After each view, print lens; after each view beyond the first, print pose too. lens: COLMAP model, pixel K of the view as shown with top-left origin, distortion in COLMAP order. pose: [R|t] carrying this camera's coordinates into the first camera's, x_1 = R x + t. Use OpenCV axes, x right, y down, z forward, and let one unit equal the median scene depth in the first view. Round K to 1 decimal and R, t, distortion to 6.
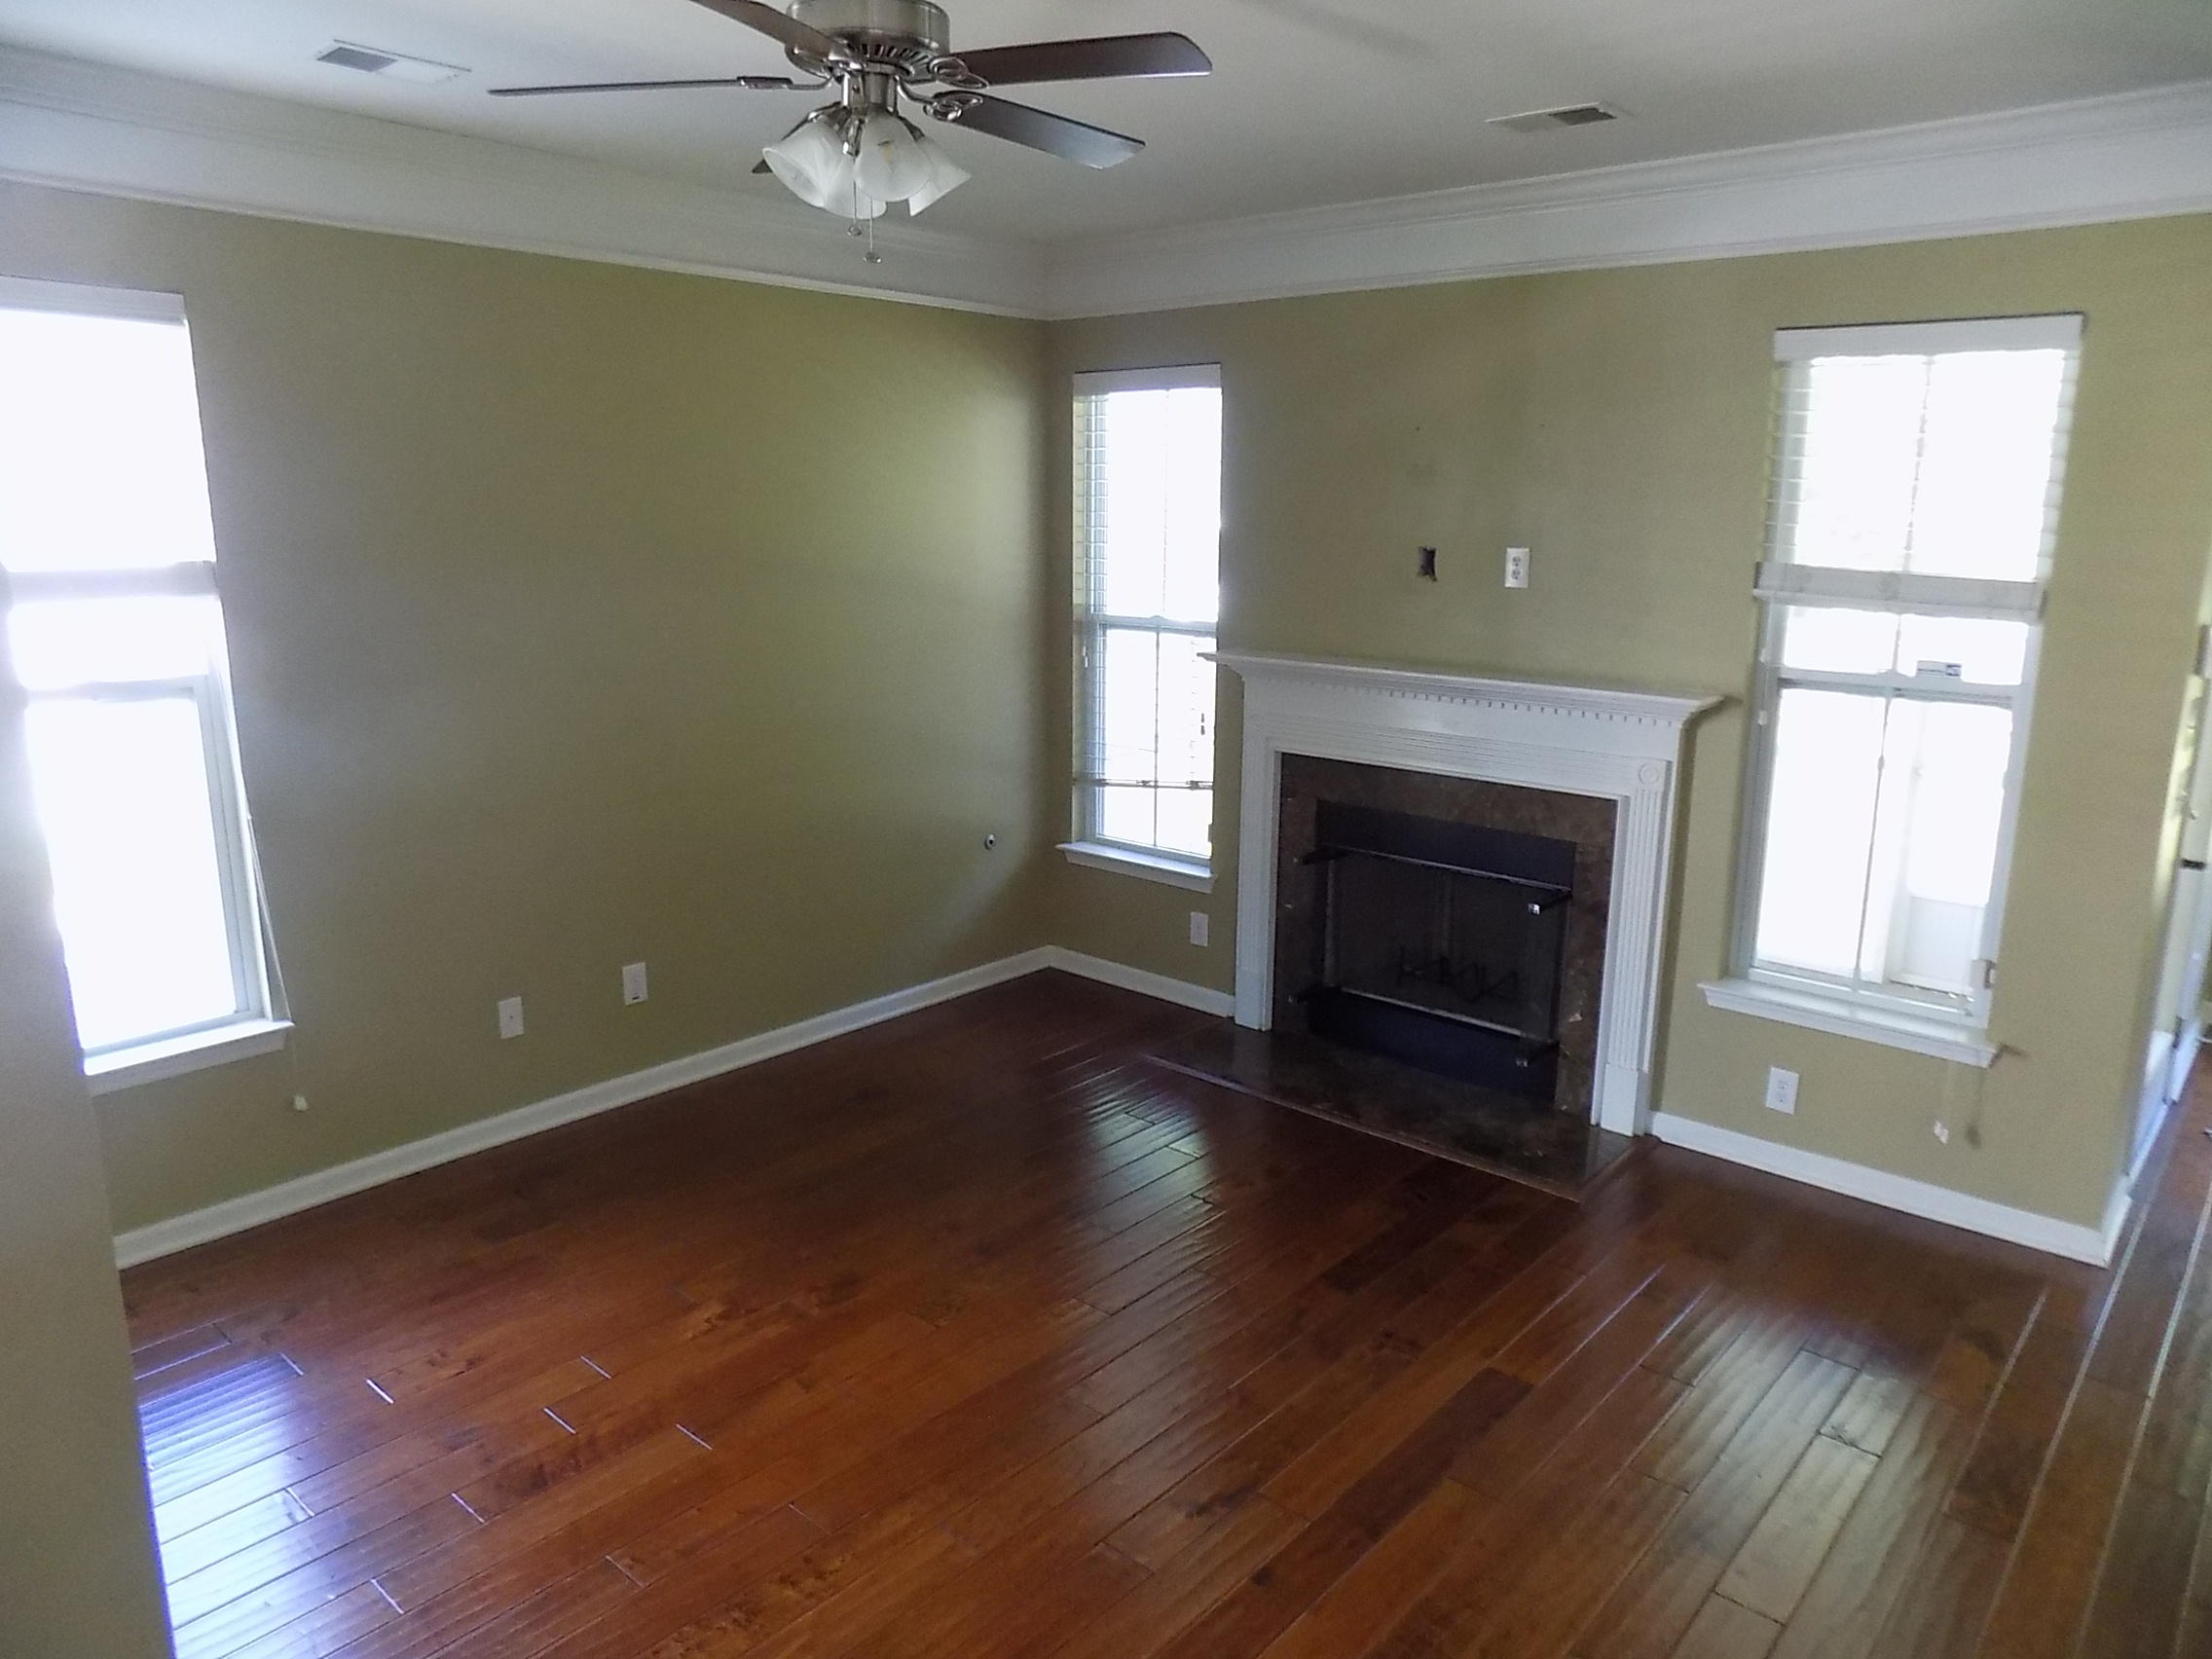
lens RADIAL K [[1483.1, 0, 1111.6], [0, 1483.1, 823.6], [0, 0, 1]] dist [-0.072496, 0.071410]
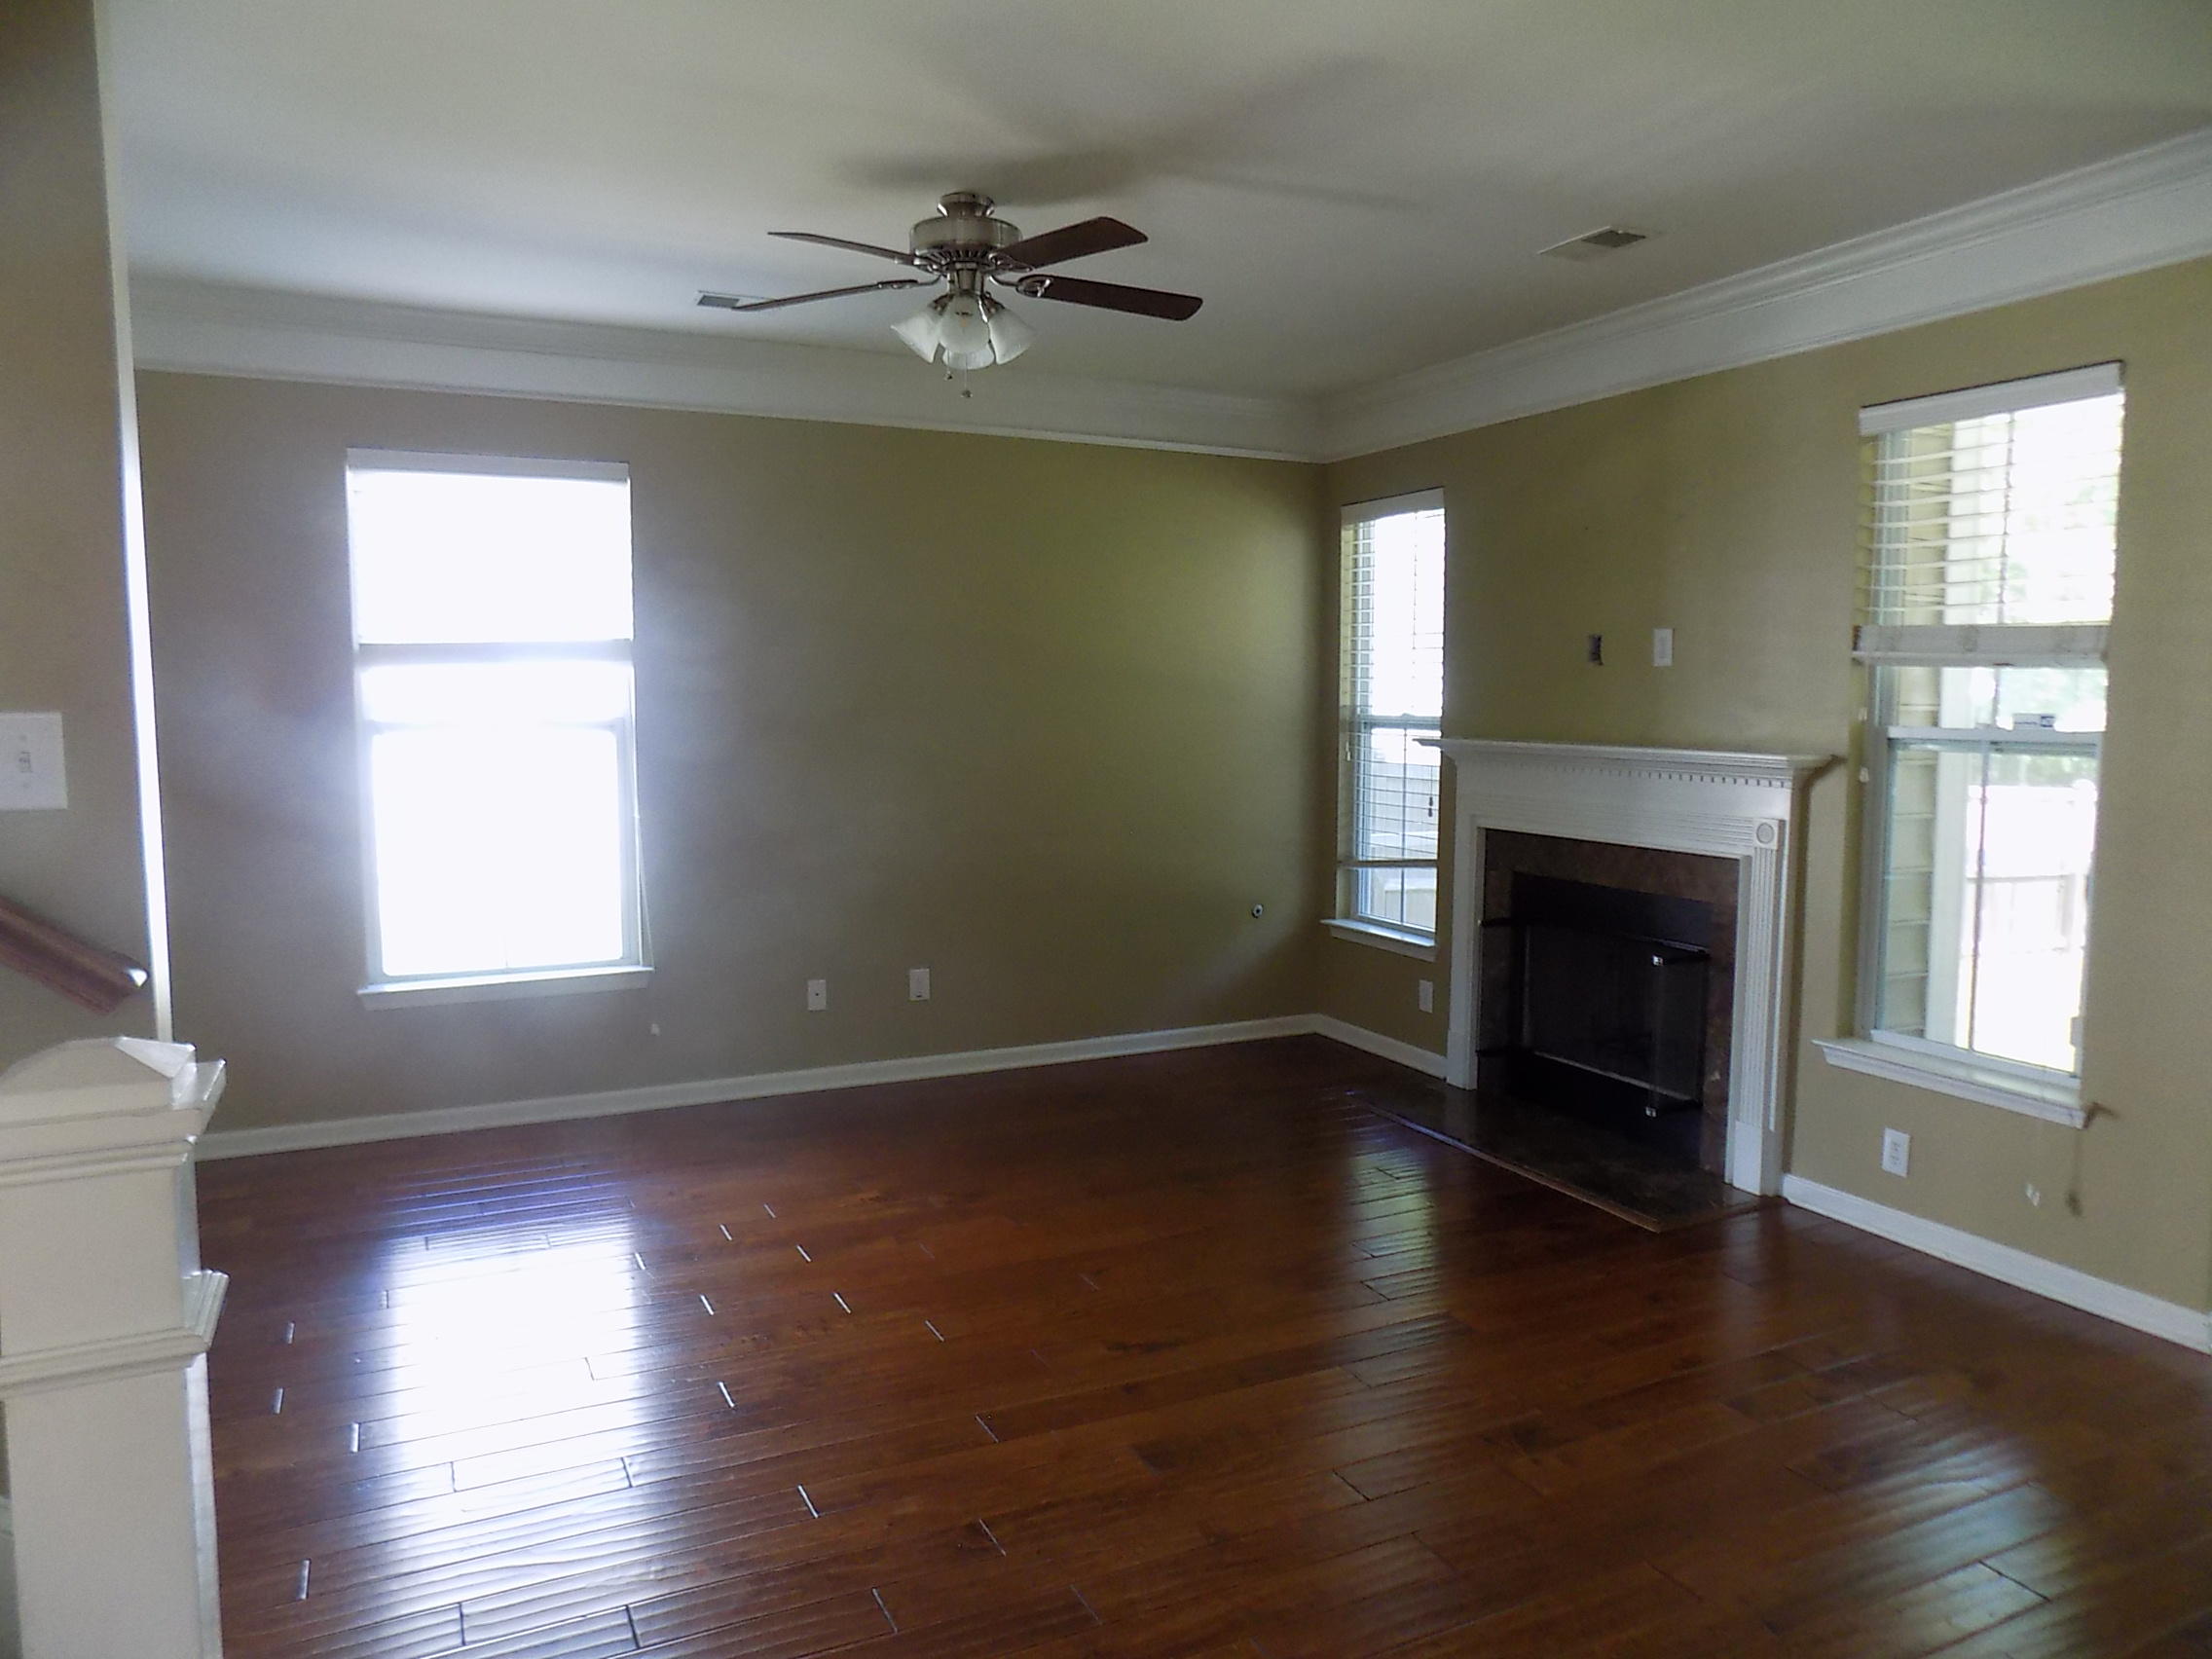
lens RADIAL K [[1483.1, 0, 1111.6], [0, 1483.1, 823.6], [0, 0, 1]] dist [-0.072496, 0.071410]
pose [[0.923812, 0.027186, -0.381880, 0.316396], [-0.076132, 0.990599, -0.113652, 0.107052], [0.375200, 0.134066, 0.917197, -0.119271]]
